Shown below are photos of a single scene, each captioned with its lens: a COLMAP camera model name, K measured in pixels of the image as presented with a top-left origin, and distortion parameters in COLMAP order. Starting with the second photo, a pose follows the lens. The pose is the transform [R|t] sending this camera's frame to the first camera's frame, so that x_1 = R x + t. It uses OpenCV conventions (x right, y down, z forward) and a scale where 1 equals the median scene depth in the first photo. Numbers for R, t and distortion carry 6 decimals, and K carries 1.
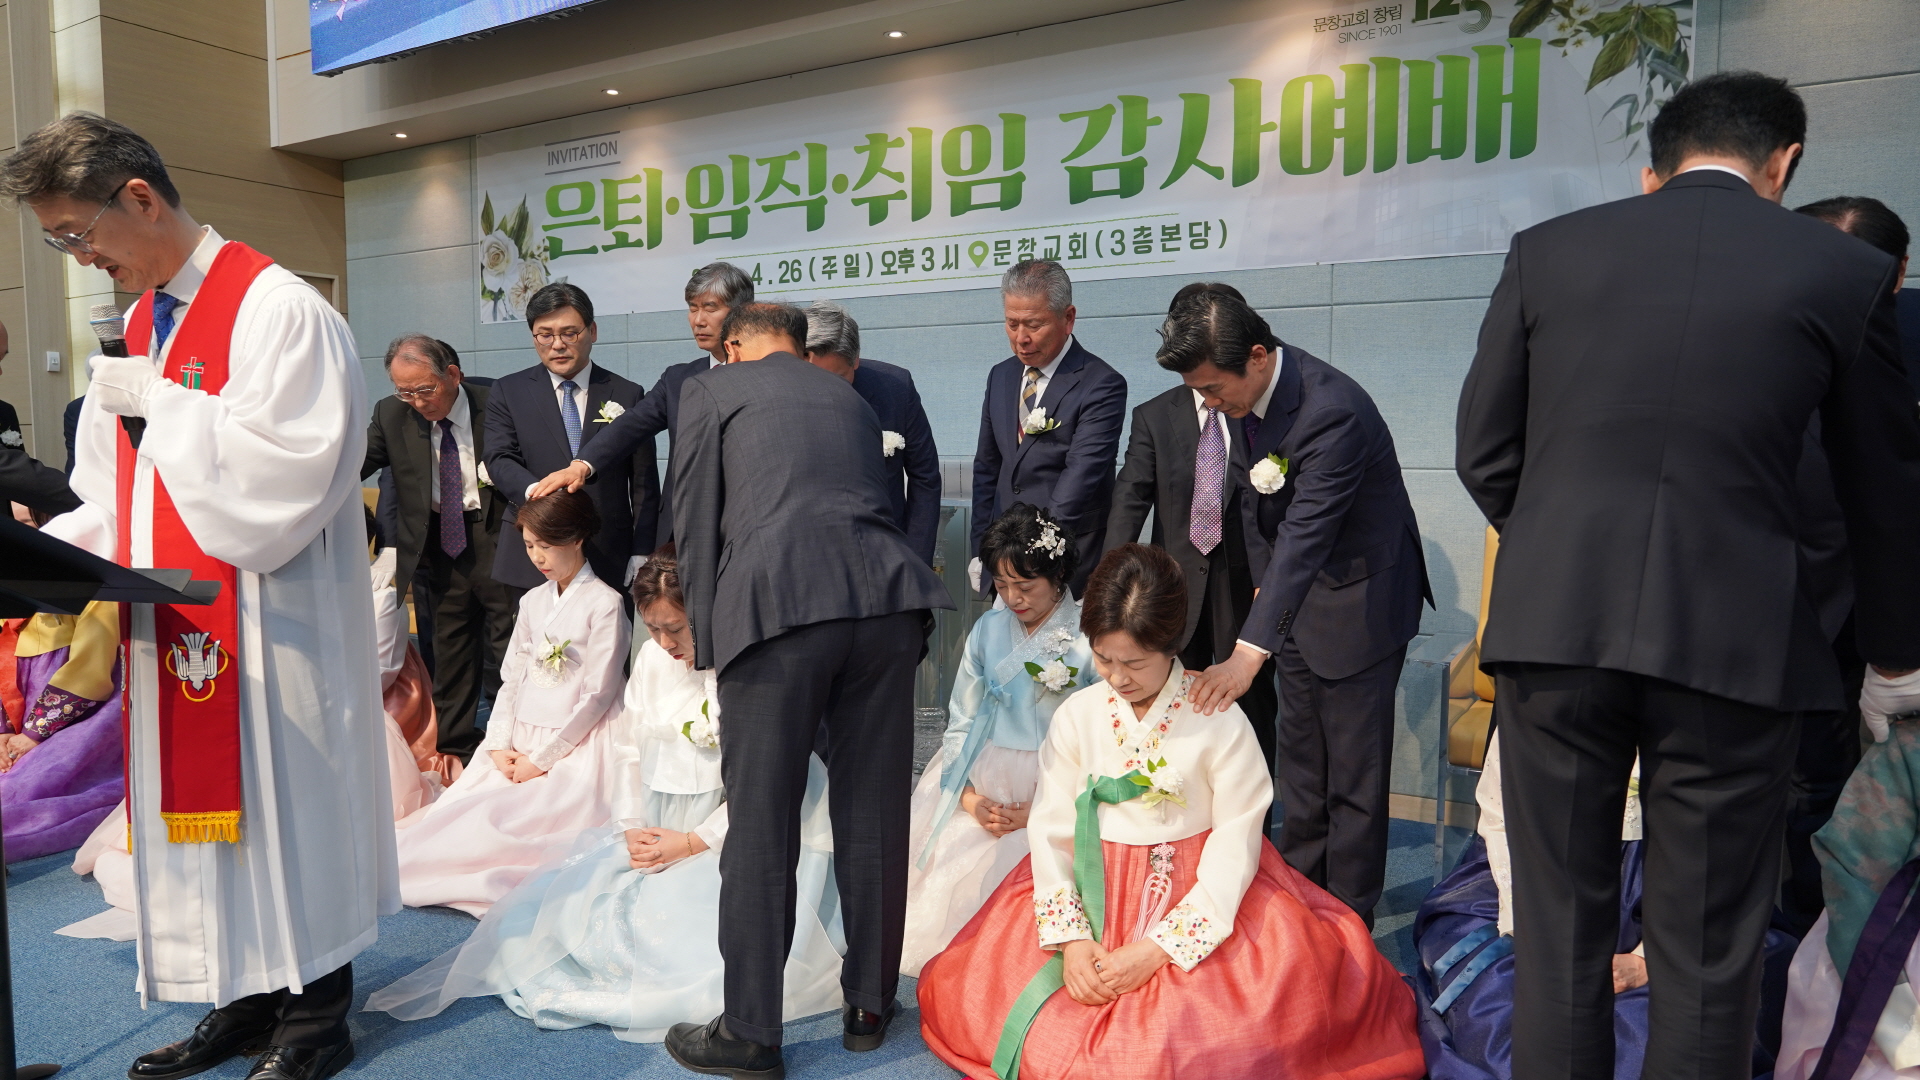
lens RADIAL K [[1217.0, 0, 965.2], [0, 1217.0, 545.3], [0, 0, 1]] dist [-0.028766, 0.020023]
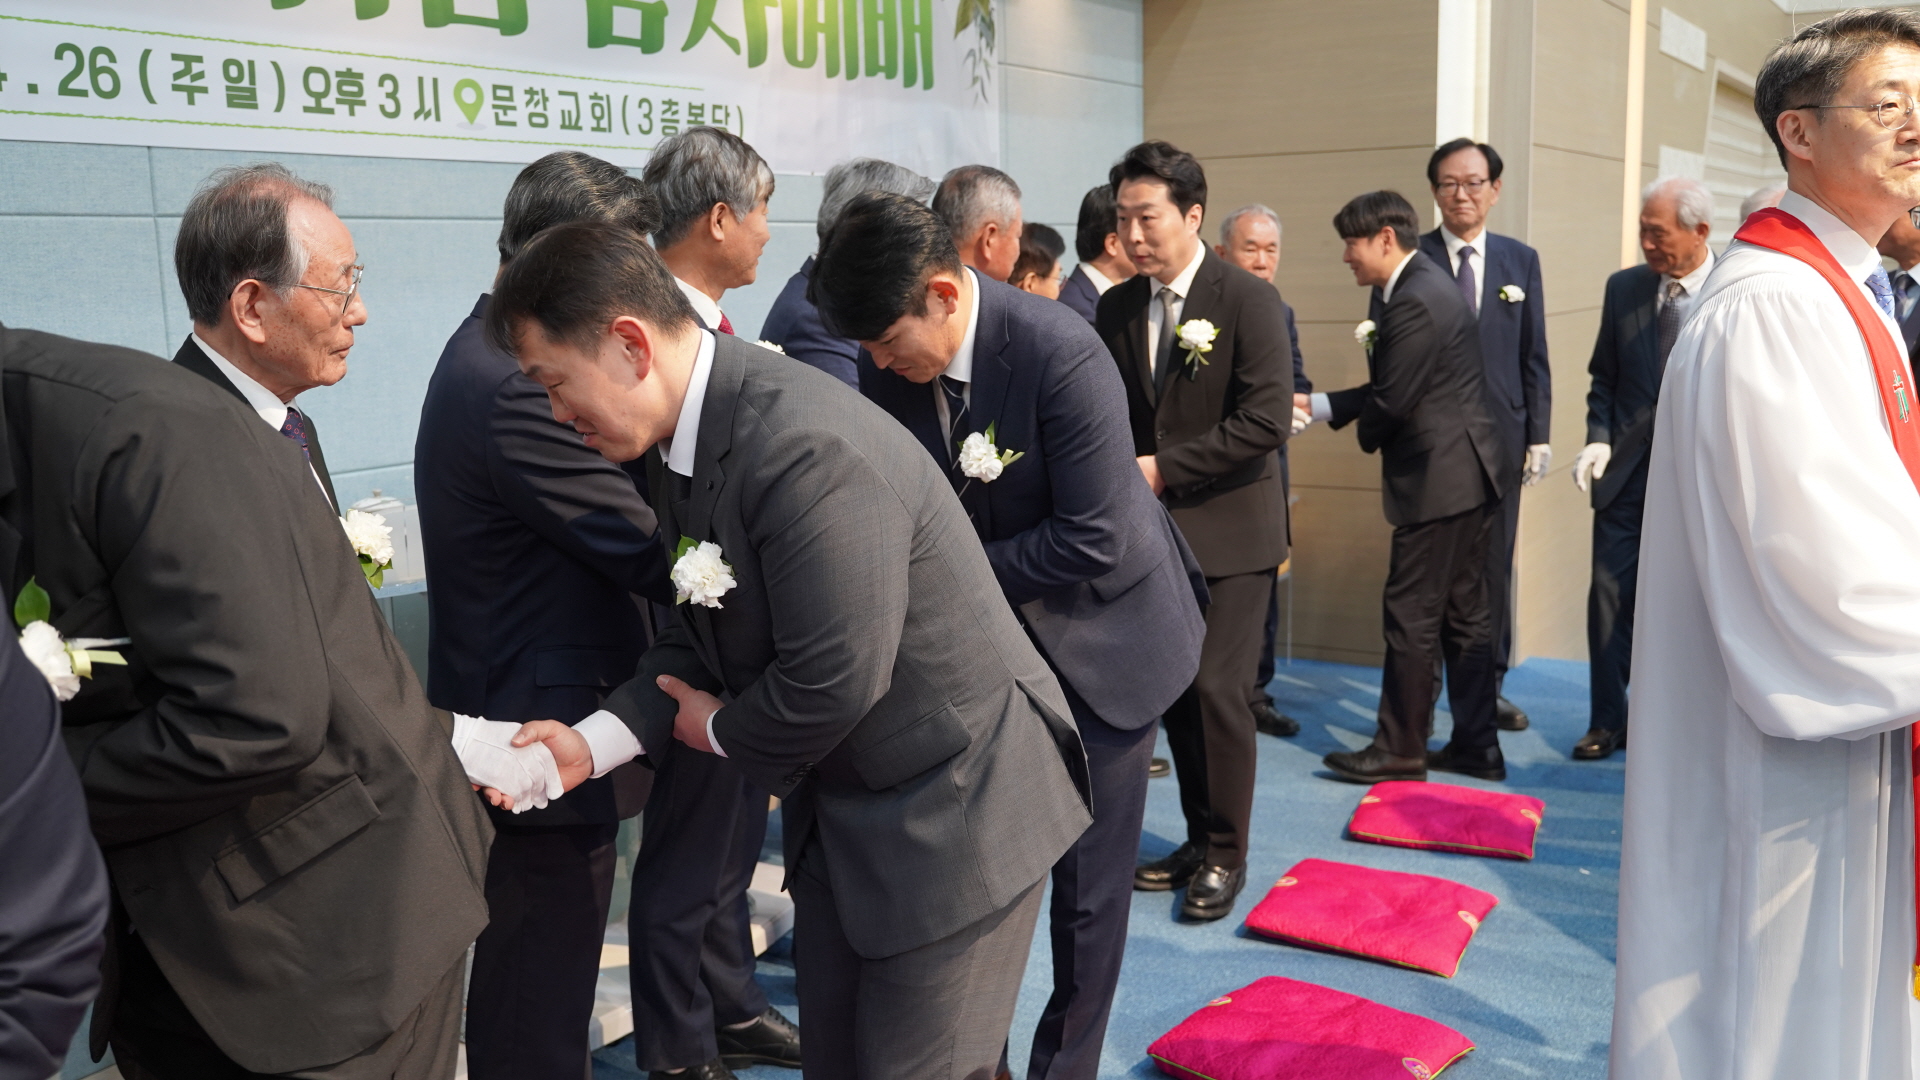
lens RADIAL K [[1718.4, 0, 969.4], [0, 1718.4, 530.7], [0, 0, 1]] dist [0.003133, -0.002117]
pose [[0.029376, -0.161506, 0.986434, -1.038258], [0.103690, 0.982029, 0.157696, -0.174662], [-0.994176, 0.097651, 0.045595, 0.915961]]
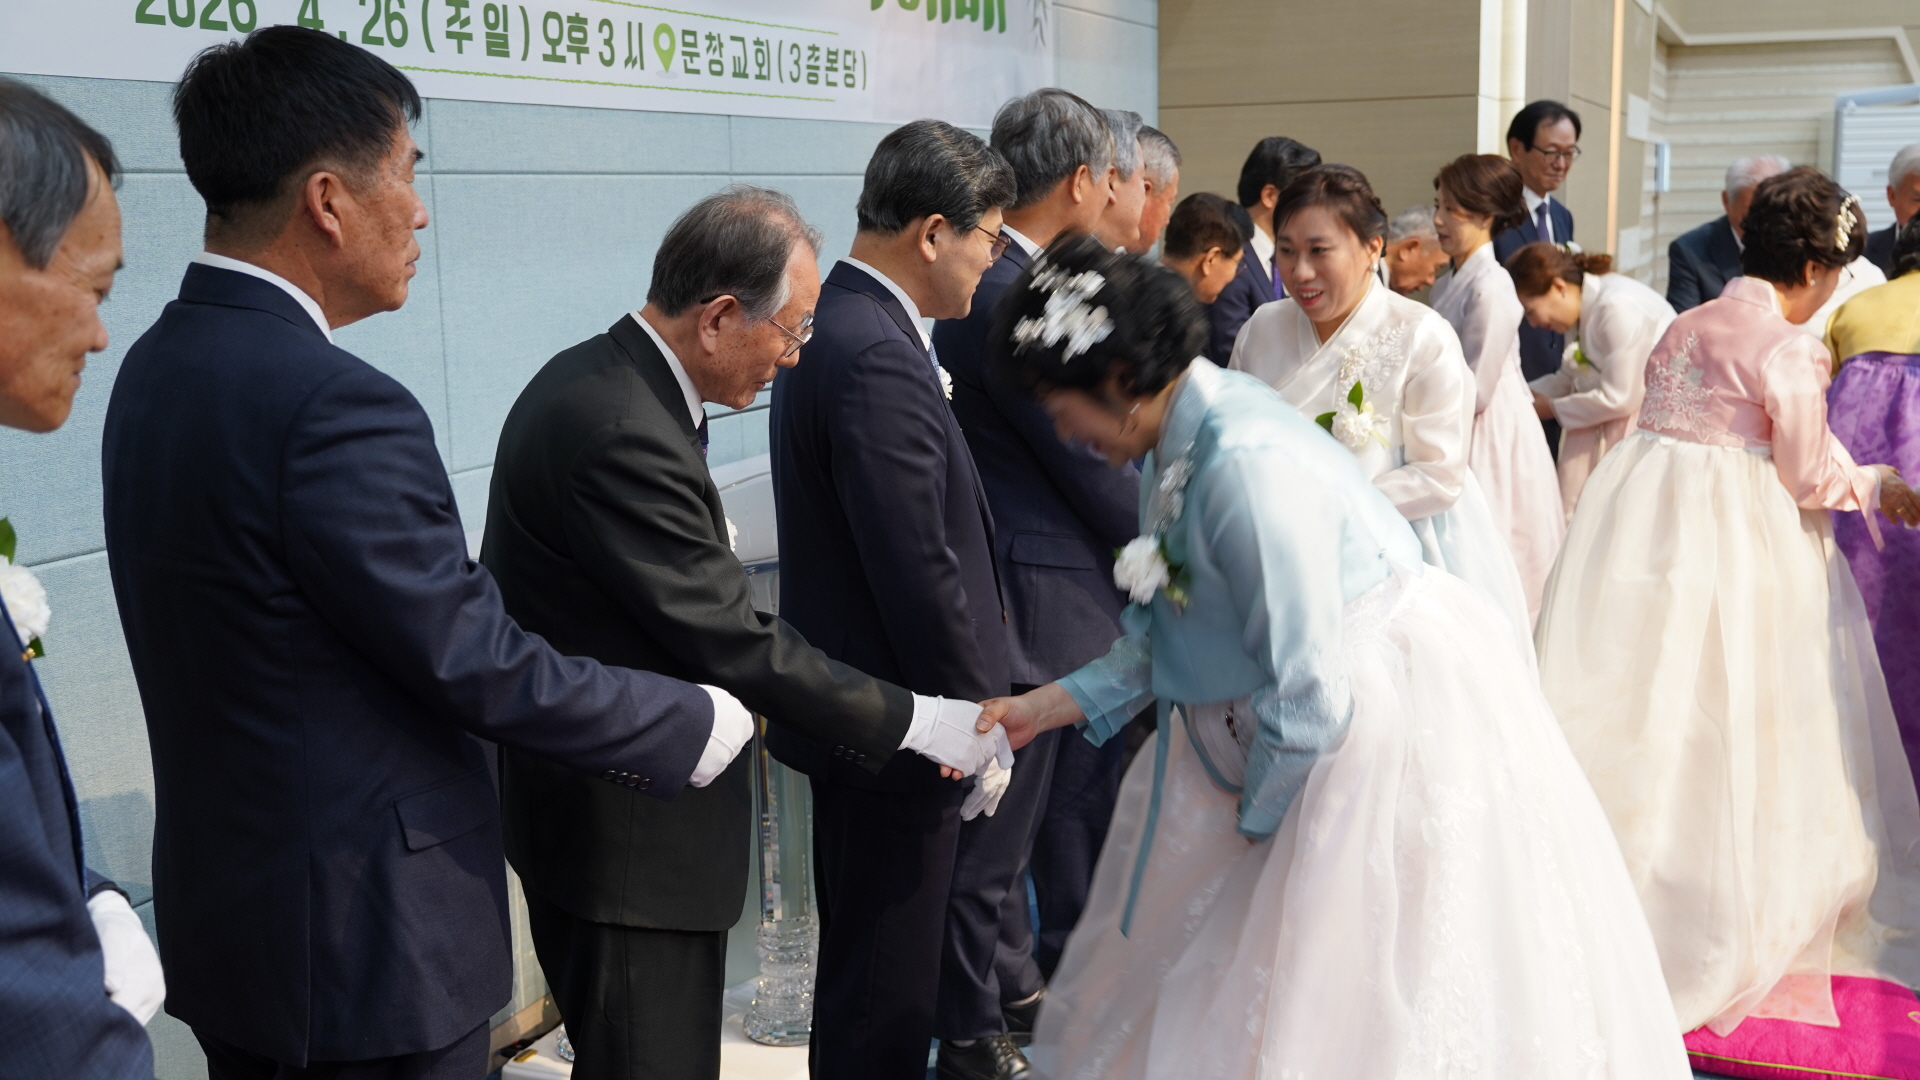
lens RADIAL K [[1945.6, 0, 966.1], [0, 1945.6, 543.2], [0, 0, 1]] dist [0.019592, 0.000000]
pose [[-0.121504, -0.177958, 0.976508, -1.128964], [0.098211, 0.976814, 0.190234, -0.215843], [-0.987720, 0.119018, -0.101209, 1.213352]]
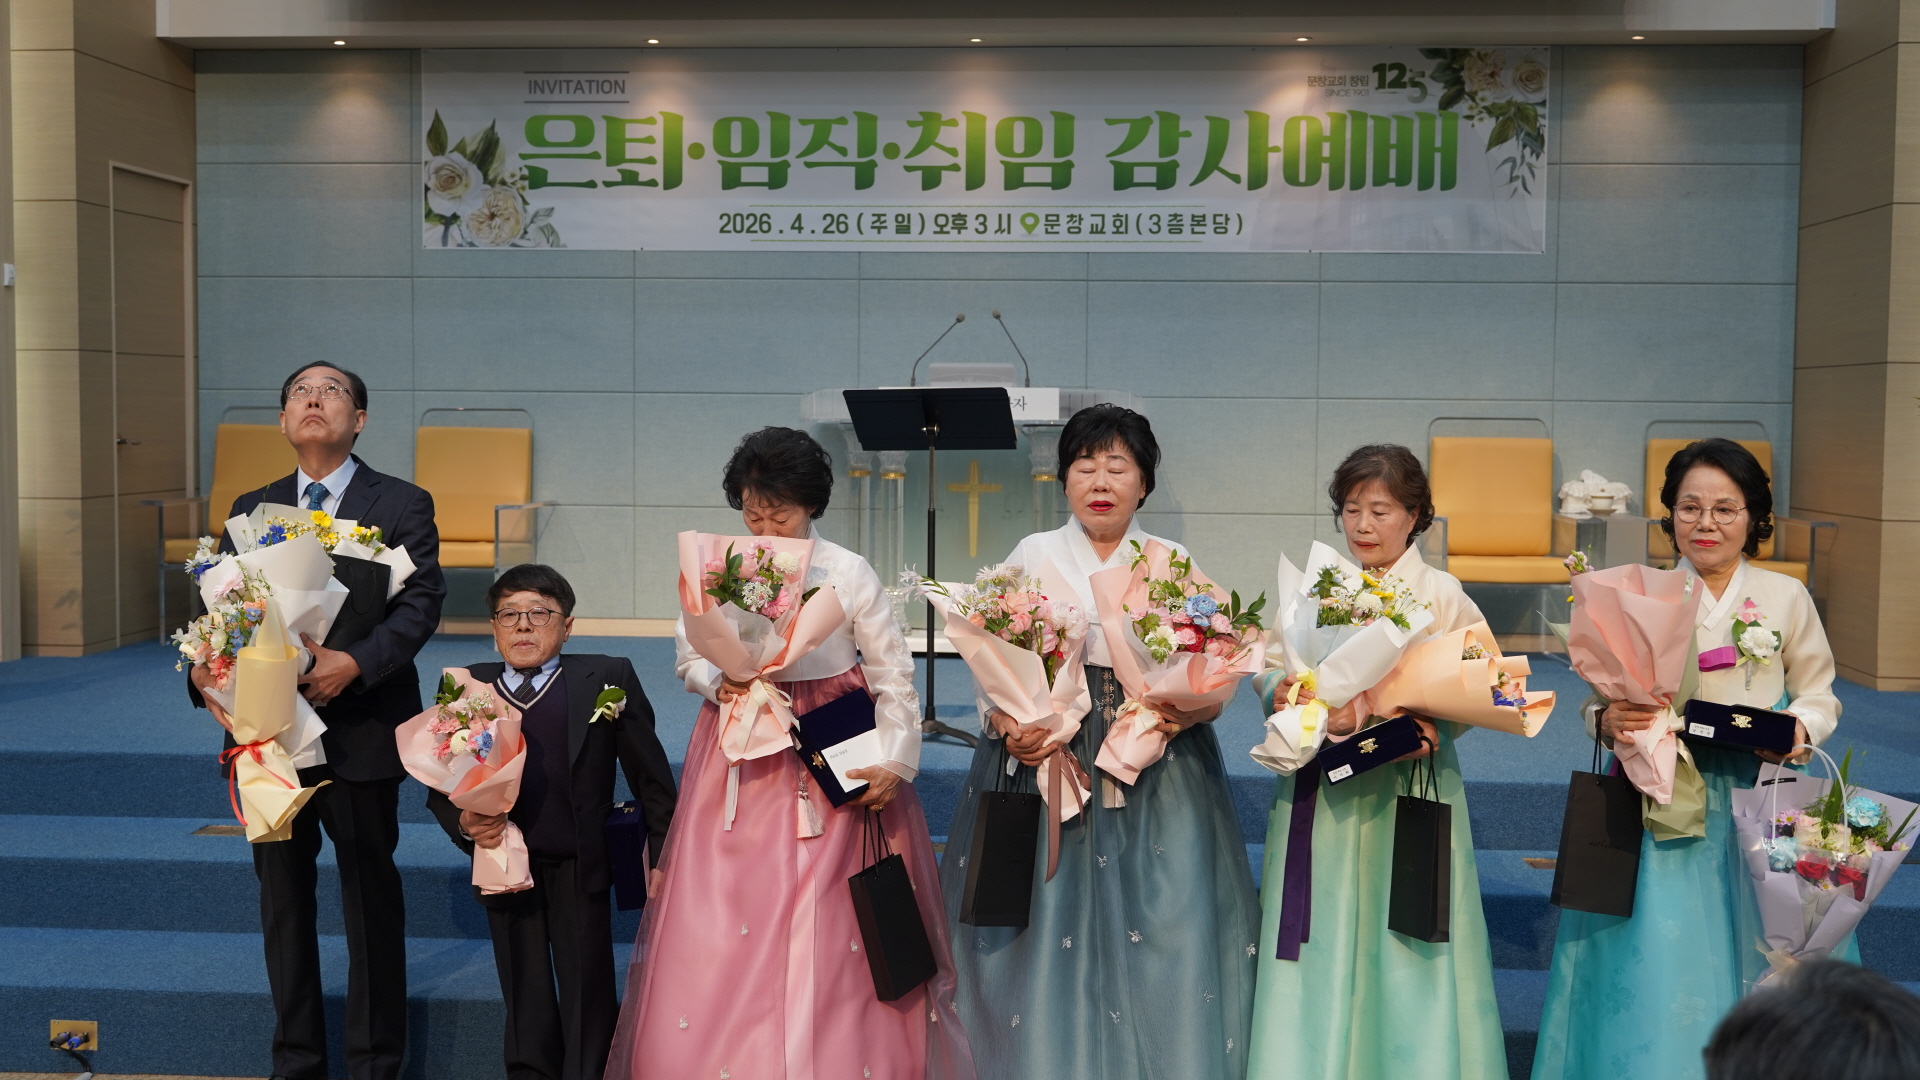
lens RADIAL K [[2037.0, 0, 963.8], [0, 2037.0, 534.7], [0, 0, 1]] dist [0.002545, 0.000000]
pose [[0.897593, -0.022459, 0.440253, -1.172250], [0.030348, 0.999480, -0.010887, 0.111715], [-0.439779, 0.023132, 0.897808, -0.970341]]
